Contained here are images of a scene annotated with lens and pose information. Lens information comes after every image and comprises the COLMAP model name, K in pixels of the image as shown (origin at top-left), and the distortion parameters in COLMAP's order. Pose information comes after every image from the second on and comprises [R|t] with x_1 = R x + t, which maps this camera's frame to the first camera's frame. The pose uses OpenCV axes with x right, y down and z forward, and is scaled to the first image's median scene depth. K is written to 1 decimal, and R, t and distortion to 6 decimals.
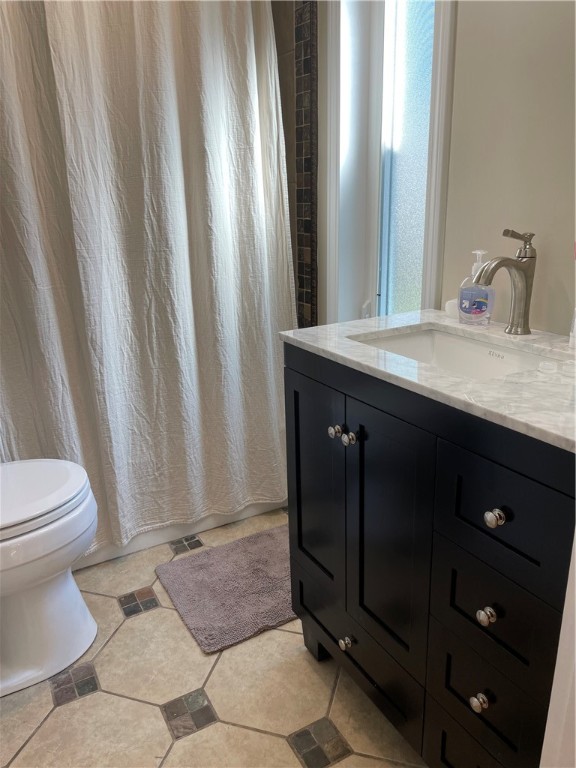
lens RADIAL K [[593.3, 0, 294.0], [0, 593.3, 381.4], [0, 0, 1]] dist [0.078346, -0.122871]
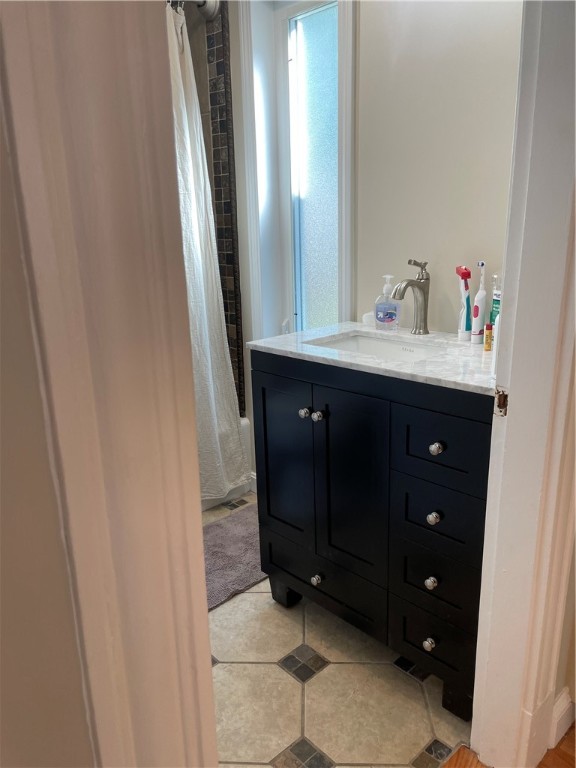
lens RADIAL K [[584.6, 0, 301.8], [0, 584.6, 387.2], [0, 0, 1]] dist [0.091431, -0.153378]
pose [[0.967605, -0.069766, 0.242637, -0.194998], [0.078480, 0.996565, -0.026423, 0.048484], [-0.239960, 0.044609, 0.969757, -0.209215]]
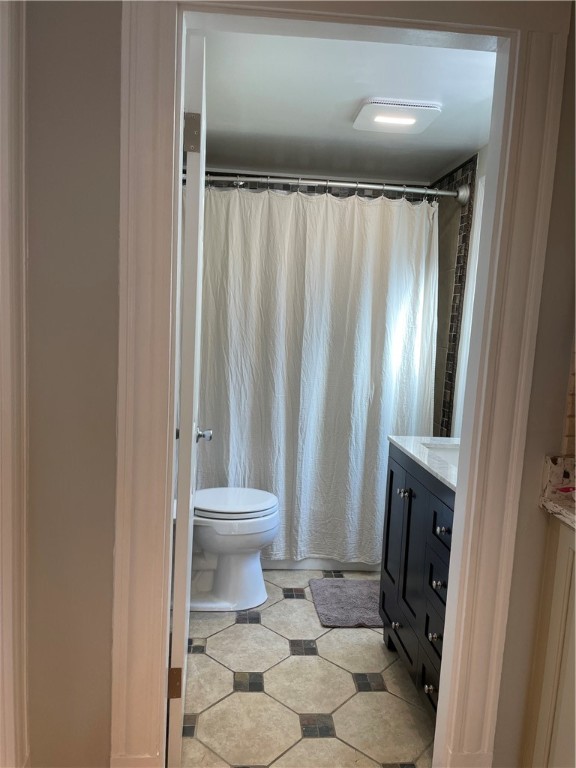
lens RADIAL K [[593.3, 0, 294.0], [0, 593.3, 381.4], [0, 0, 1]] dist [0.078346, -0.122871]
pose [[0.912081, 0.116663, -0.393062, 0.354685], [-0.193663, 0.967566, -0.162206, 0.092079], [0.361390, 0.224066, 0.905092, -0.672464]]
